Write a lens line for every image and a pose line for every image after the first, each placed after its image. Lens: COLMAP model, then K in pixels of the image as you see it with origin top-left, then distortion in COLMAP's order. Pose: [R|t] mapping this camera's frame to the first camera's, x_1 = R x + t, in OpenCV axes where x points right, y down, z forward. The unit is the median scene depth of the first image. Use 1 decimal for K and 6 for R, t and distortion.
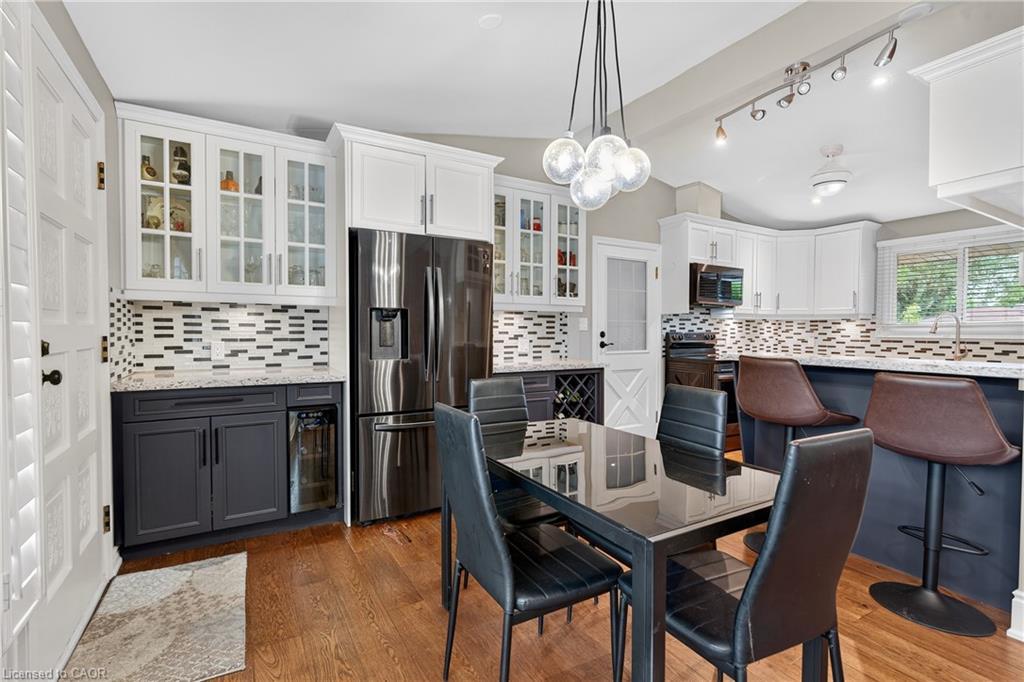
lens RADIAL K [[473.1, 0, 510.9], [0, 473.1, 341.4], [0, 0, 1]] dist [-0.001331, 0.000405]
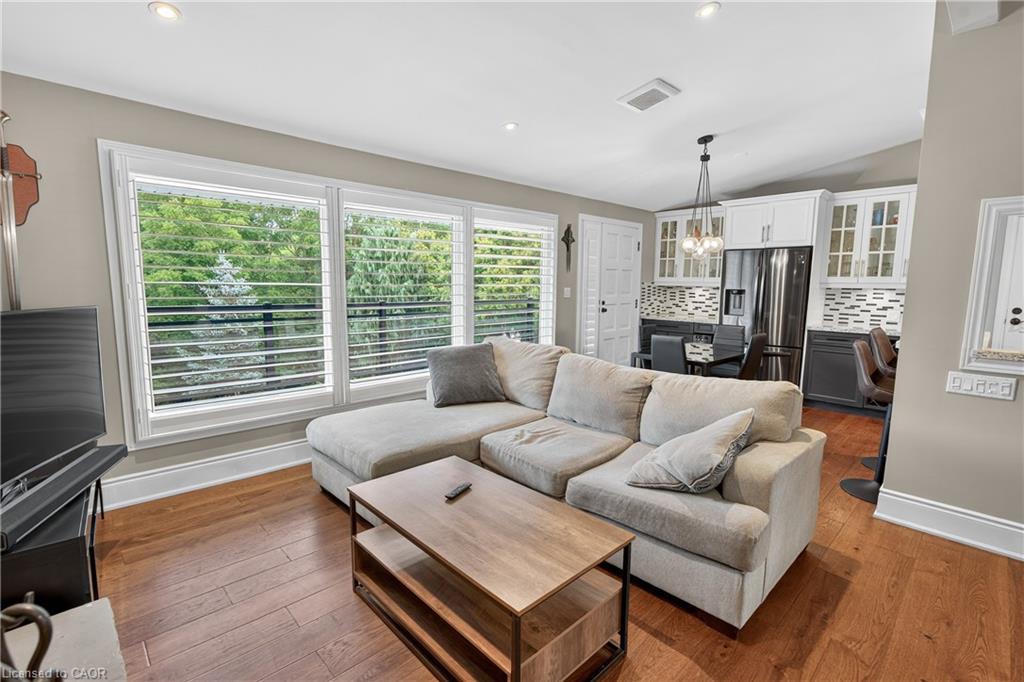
lens RADIAL K [[473.1, 0, 510.9], [0, 473.1, 341.4], [0, 0, 1]] dist [-0.001331, 0.000405]
pose [[0.233051, 0.118963, -0.965161, 0.814949], [-0.031711, 0.992891, 0.114723, -0.028285], [0.971947, 0.003870, 0.235167, -0.214153]]
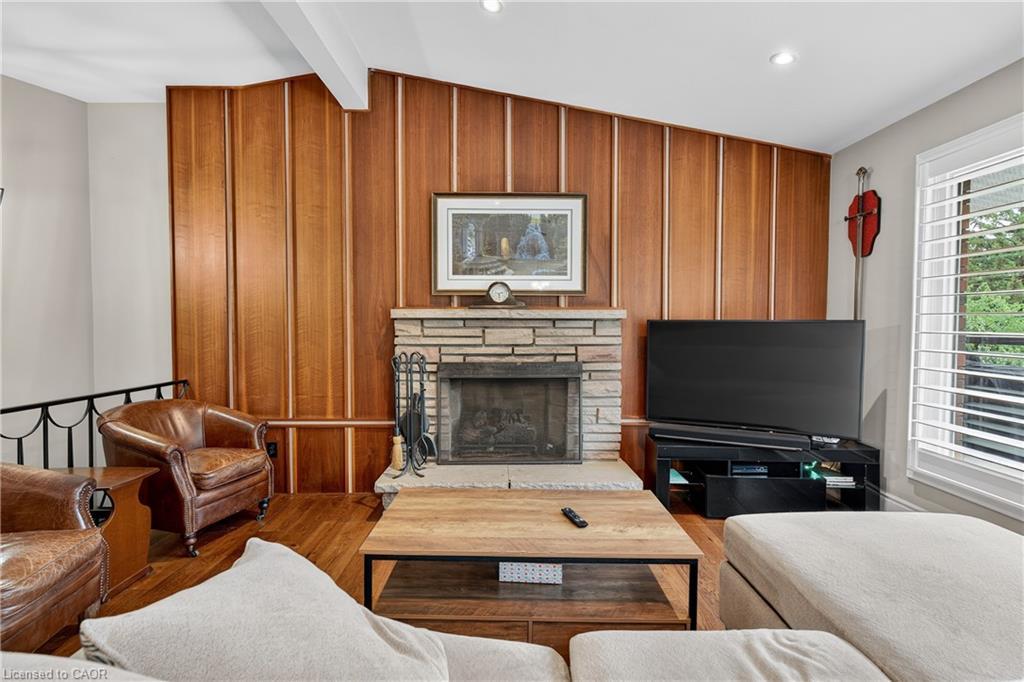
lens RADIAL K [[473.8, 0, 512.0], [0, 473.8, 341.0], [0, 0, 1]] dist [-0.001415, 0.001385]
pose [[-0.866135, -0.022905, 0.499285, 0.308081], [0.005164, 0.998486, 0.054764, -0.003071], [-0.499784, 0.050011, -0.864705, 0.146641]]
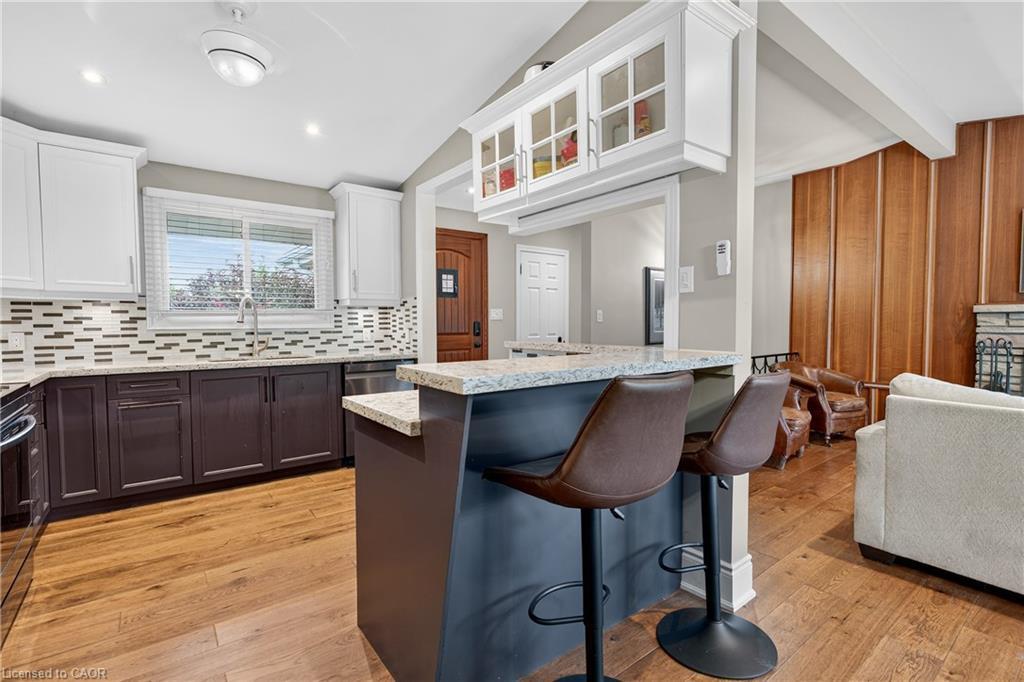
lens RADIAL K [[473.8, 0, 512.0], [0, 473.8, 341.0], [0, 0, 1]] dist [-0.001415, 0.001385]
pose [[-0.119799, -0.046701, 0.991699, 0.040505], [0.026655, 0.998382, 0.050236, -0.012692], [-0.992440, 0.032452, -0.118360, 0.574983]]
